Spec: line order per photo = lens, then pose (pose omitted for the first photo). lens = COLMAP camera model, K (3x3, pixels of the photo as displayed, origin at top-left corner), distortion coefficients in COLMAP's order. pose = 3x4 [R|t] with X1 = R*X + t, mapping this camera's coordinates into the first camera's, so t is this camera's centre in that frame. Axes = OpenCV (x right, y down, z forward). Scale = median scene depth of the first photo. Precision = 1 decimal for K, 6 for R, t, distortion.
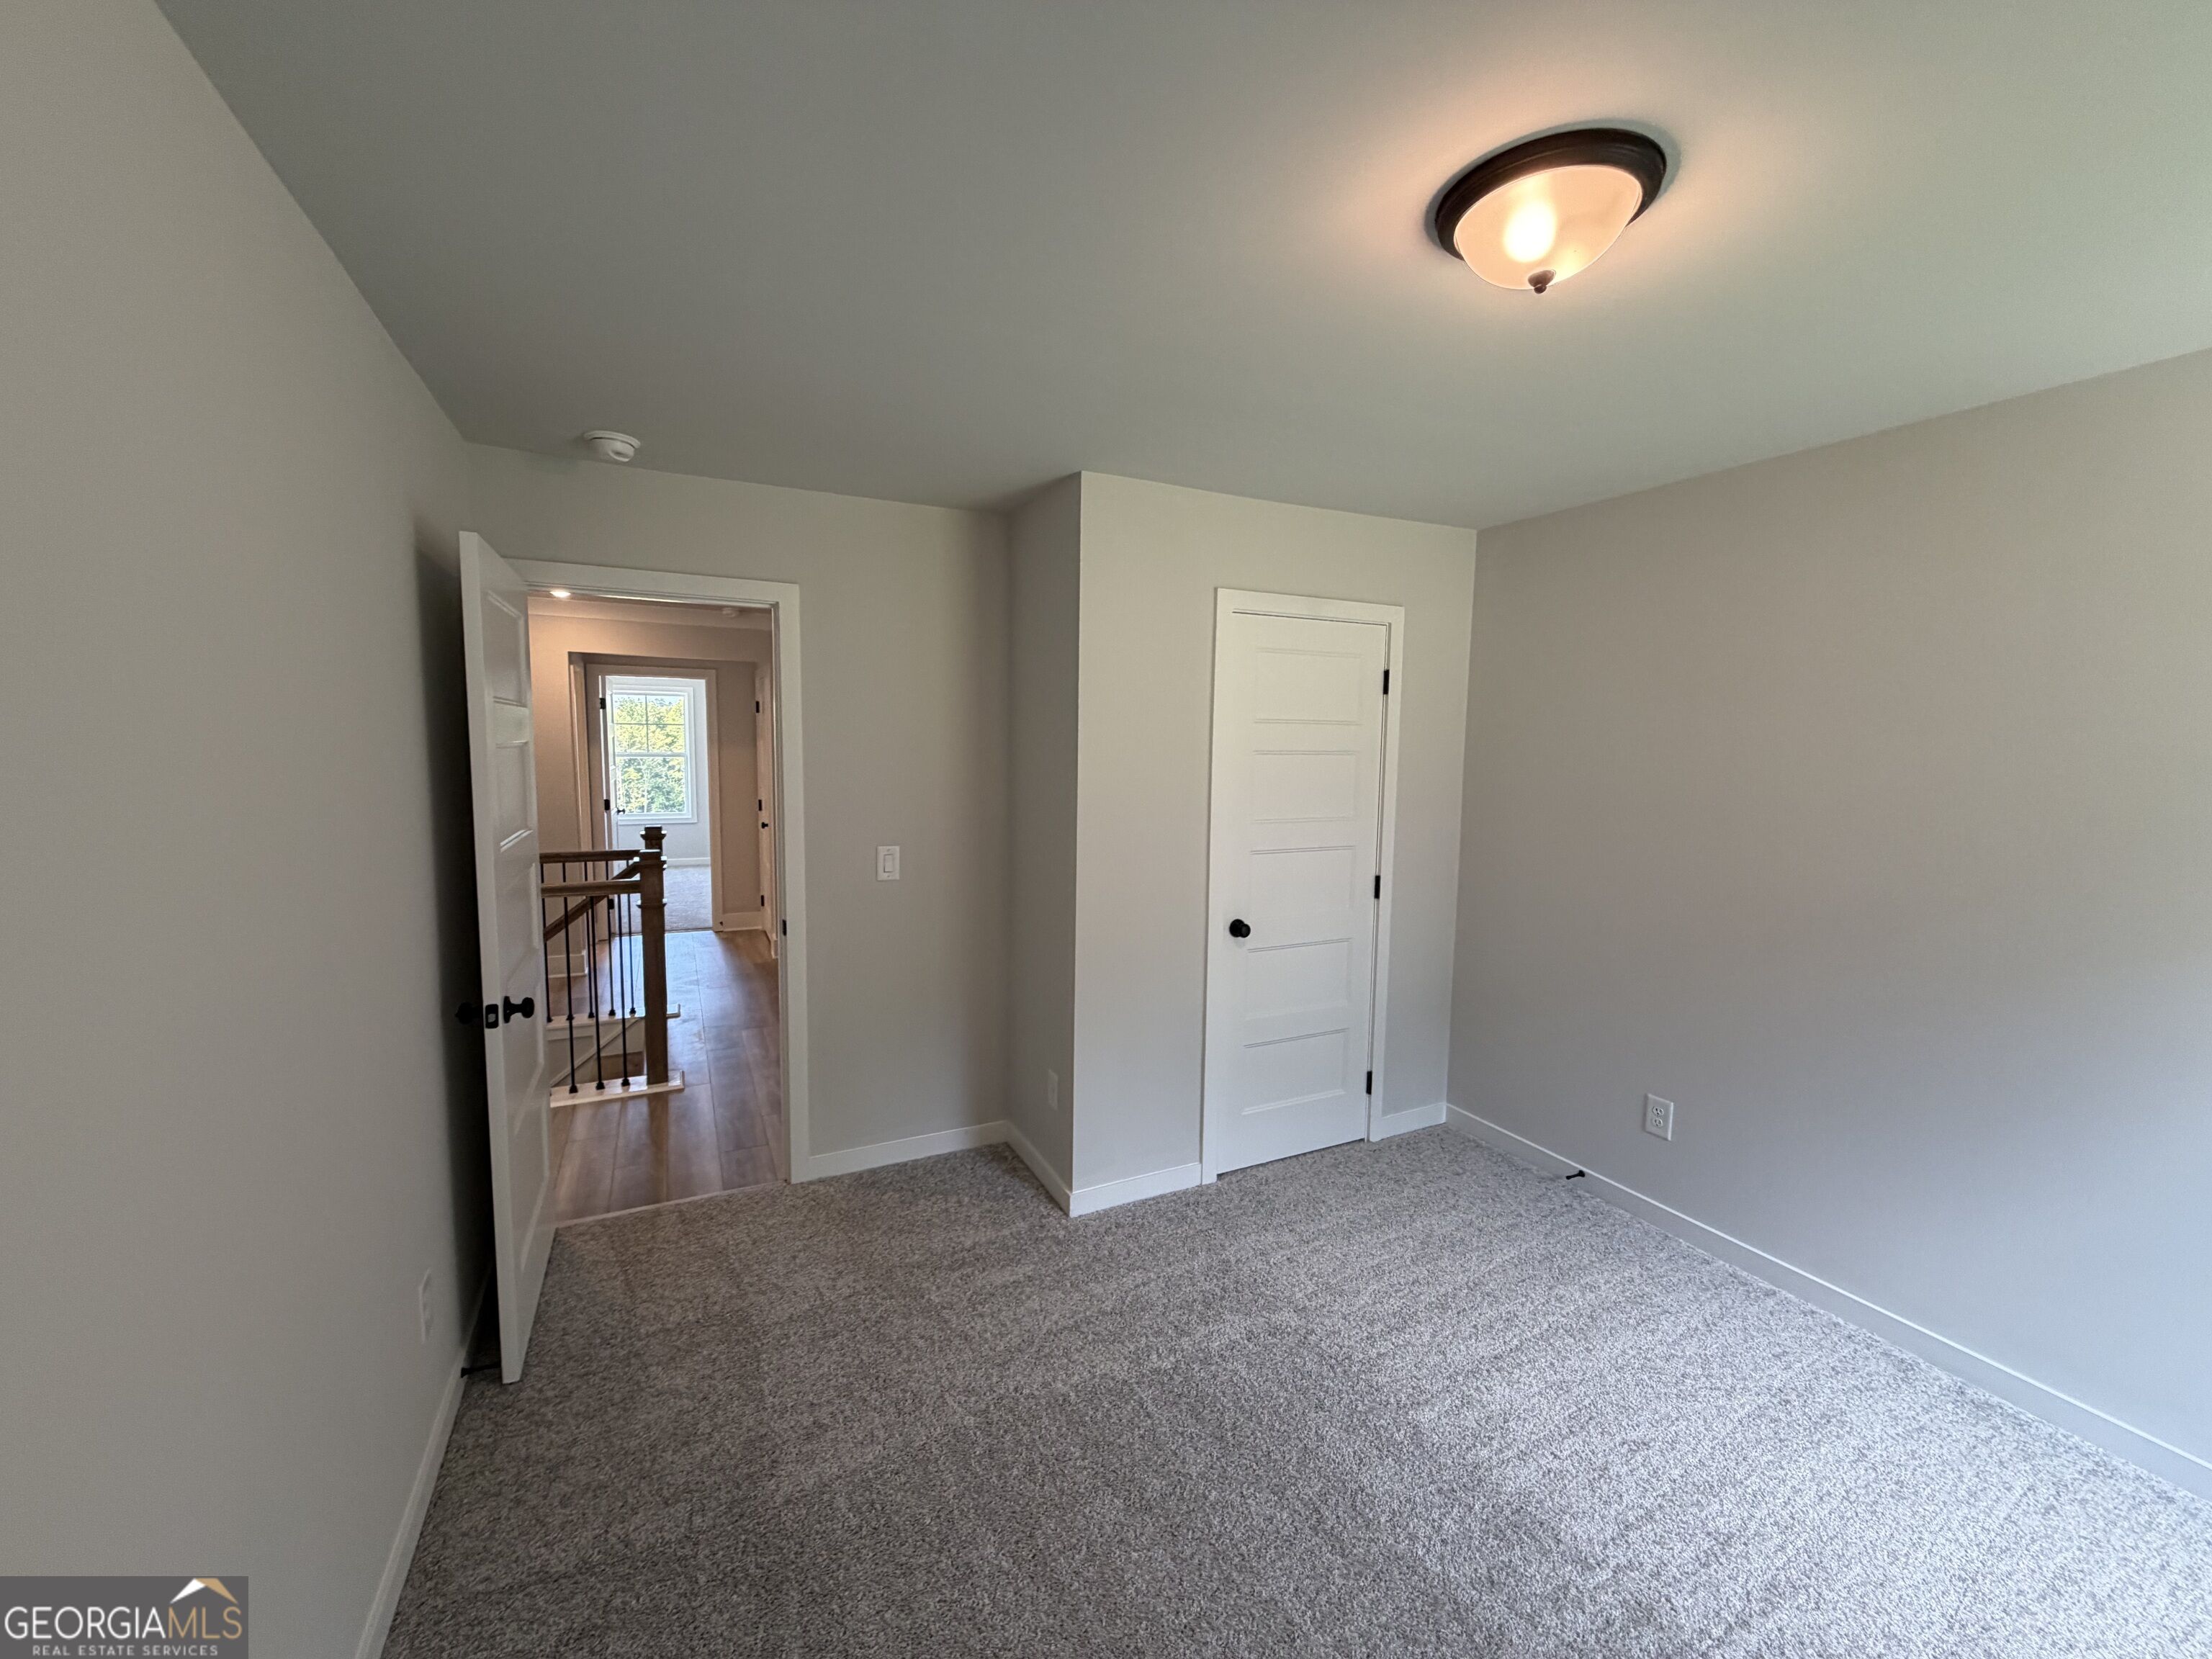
lens RADIAL K [[880.5, 0, 1094.2], [0, 880.5, 831.7], [0, 0, 1]] dist [0.000026, 0.000502]
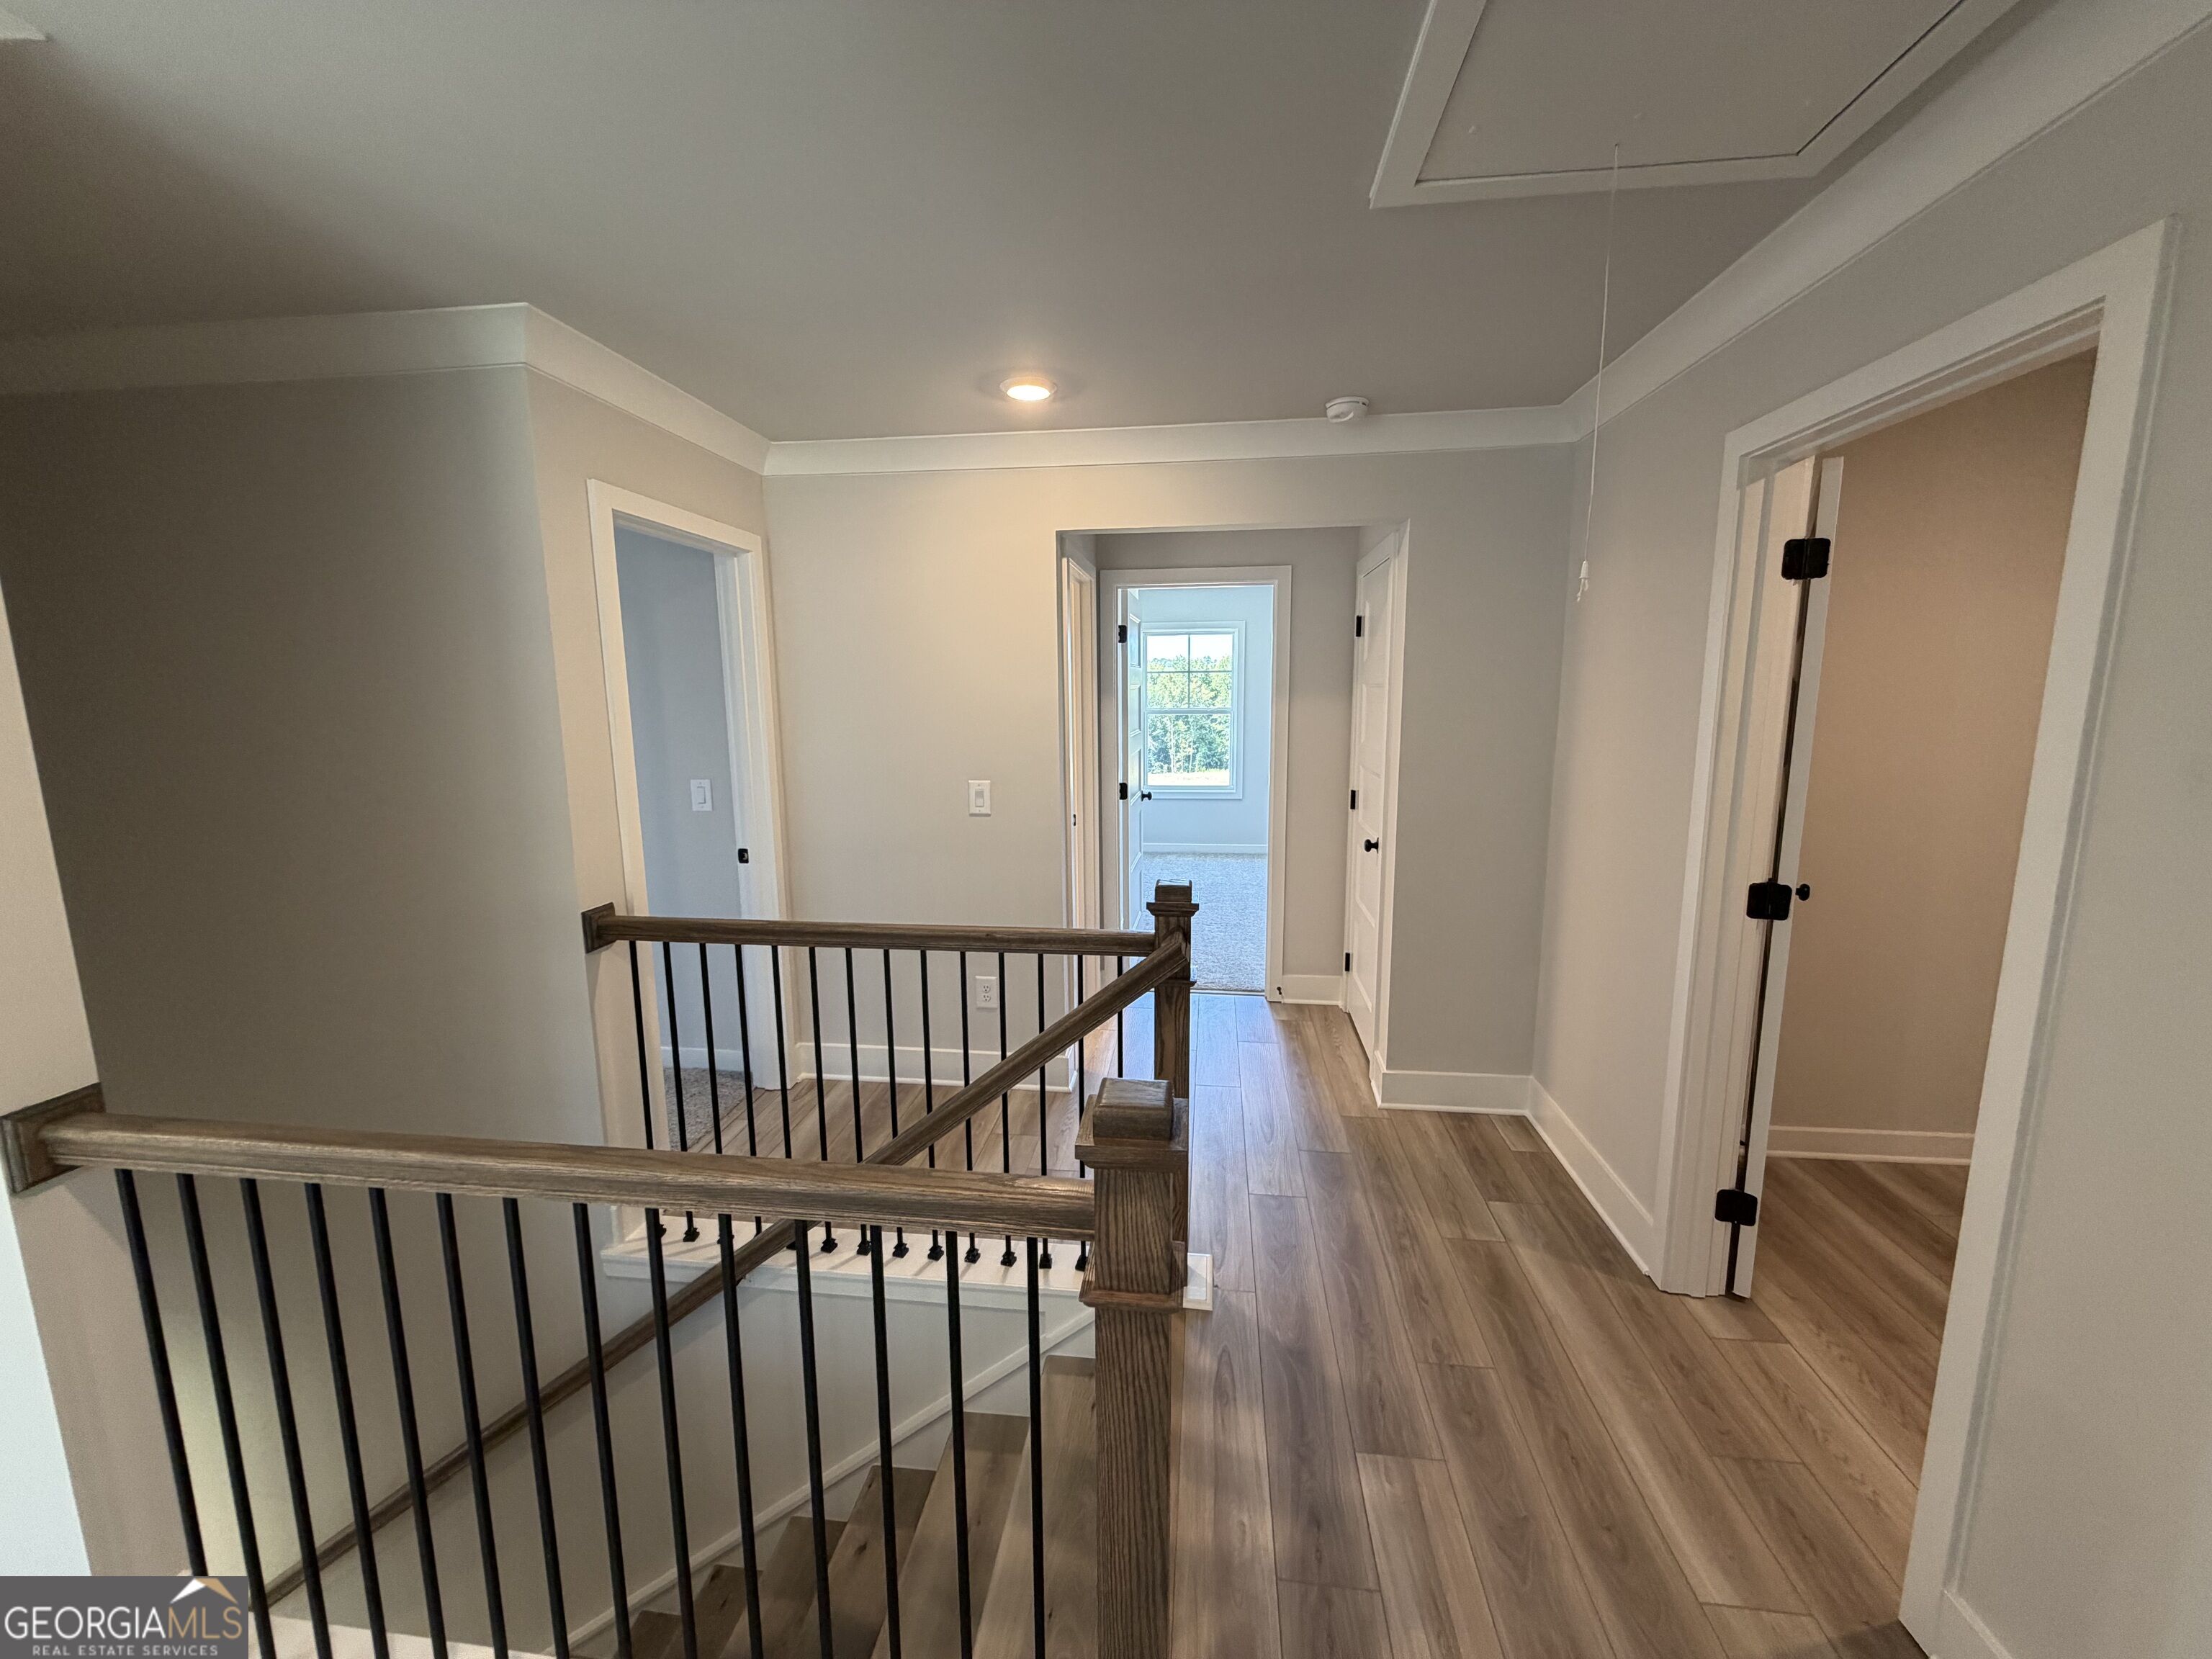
lens RADIAL K [[880.5, 0, 1092.7], [0, 880.5, 824.1], [0, 0, 1]] dist [0.000026, 0.000502]
pose [[0.835130, 0.059164, -0.546862, -0.217798], [-0.034221, 0.997861, 0.055696, -0.042527], [0.548988, -0.027799, 0.835368, 0.449711]]
